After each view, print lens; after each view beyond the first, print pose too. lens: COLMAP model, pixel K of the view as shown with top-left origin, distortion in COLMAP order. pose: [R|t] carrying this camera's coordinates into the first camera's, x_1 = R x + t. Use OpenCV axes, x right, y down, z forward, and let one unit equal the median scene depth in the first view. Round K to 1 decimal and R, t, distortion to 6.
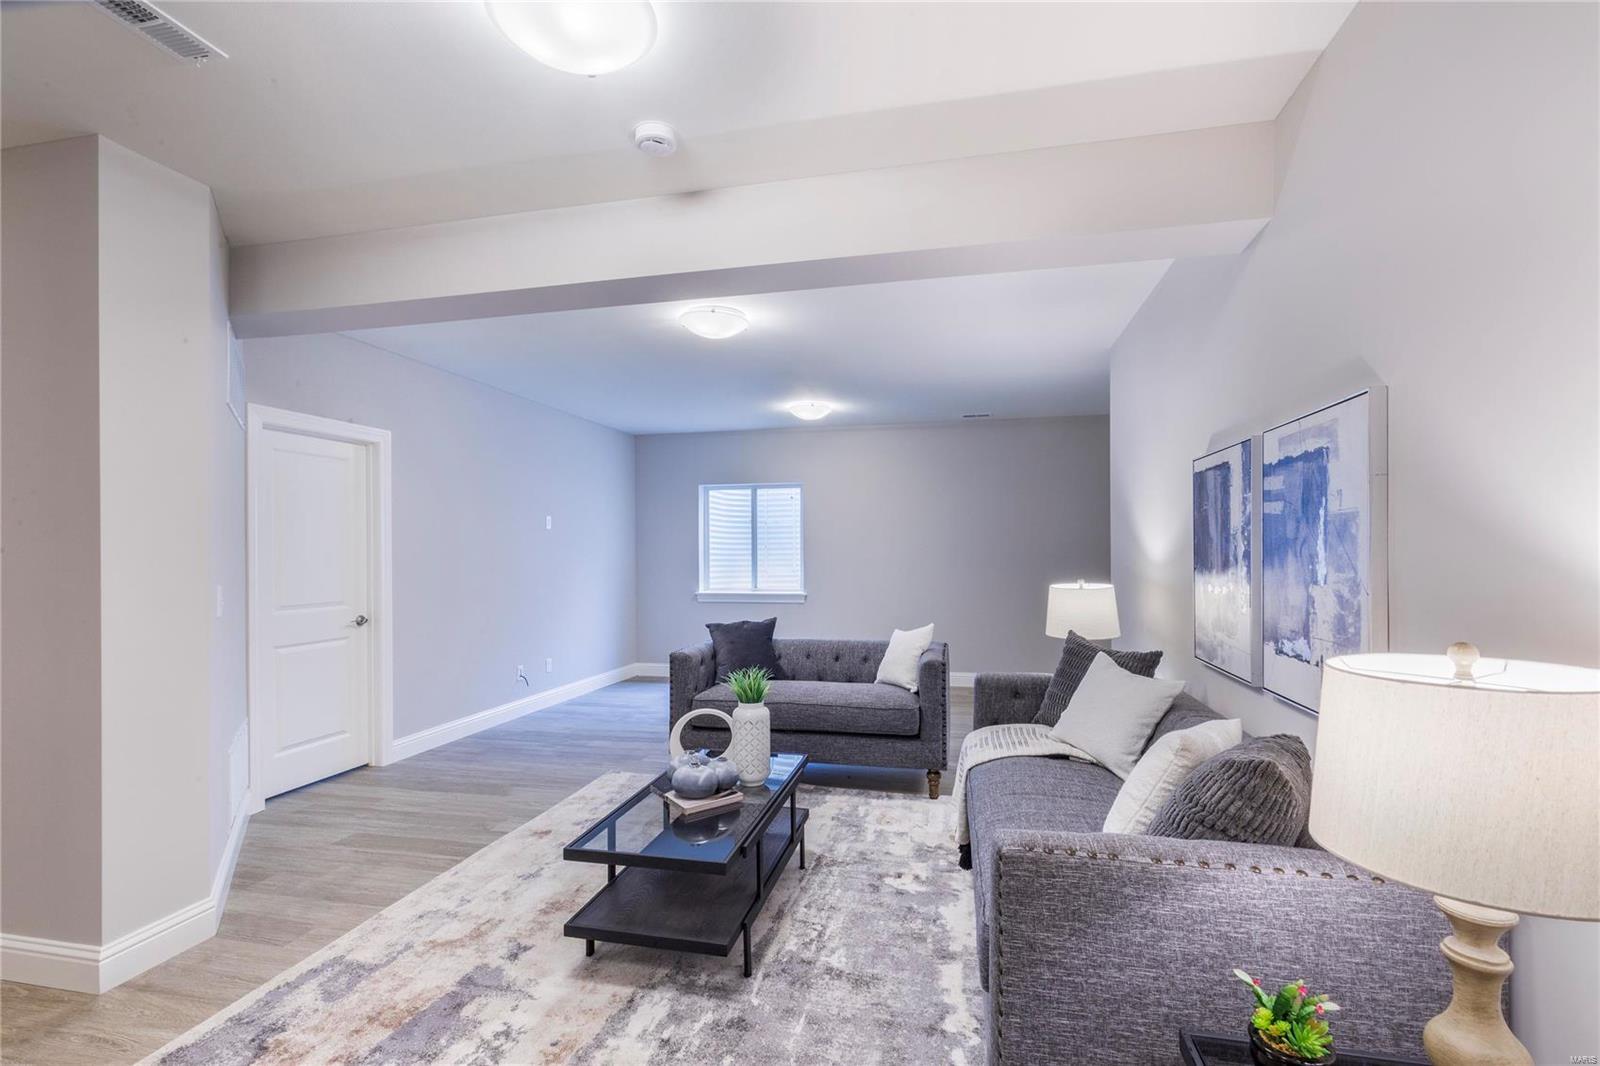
lens RADIAL K [[722.9, 0, 799.8], [0, 722.9, 544.1], [0, 0, 1]] dist [0.018251, -0.000393]
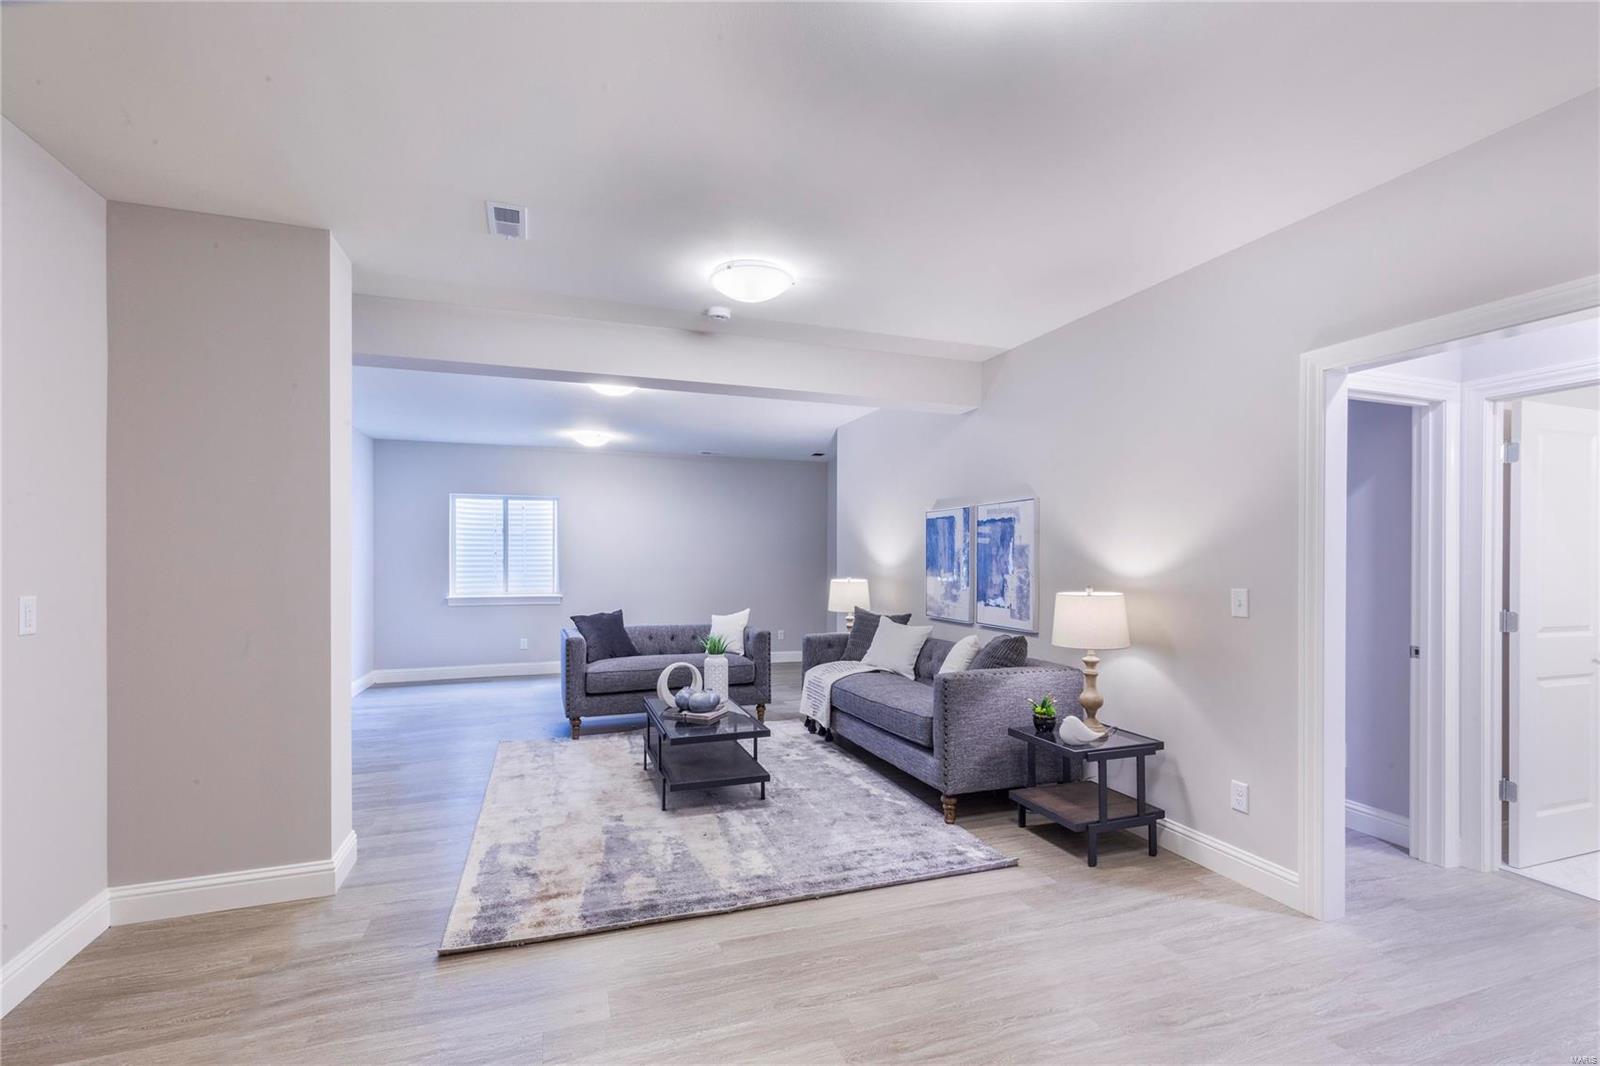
lens RADIAL K [[722.9, 0, 802.0], [0, 722.9, 545.3], [0, 0, 1]] dist [0.018251, -0.000393]
pose [[0.848290, 0.013241, 0.529366, -0.926259], [-0.009808, 0.999909, -0.009293, -0.008739], [-0.529441, 0.002691, 0.848343, -0.542158]]
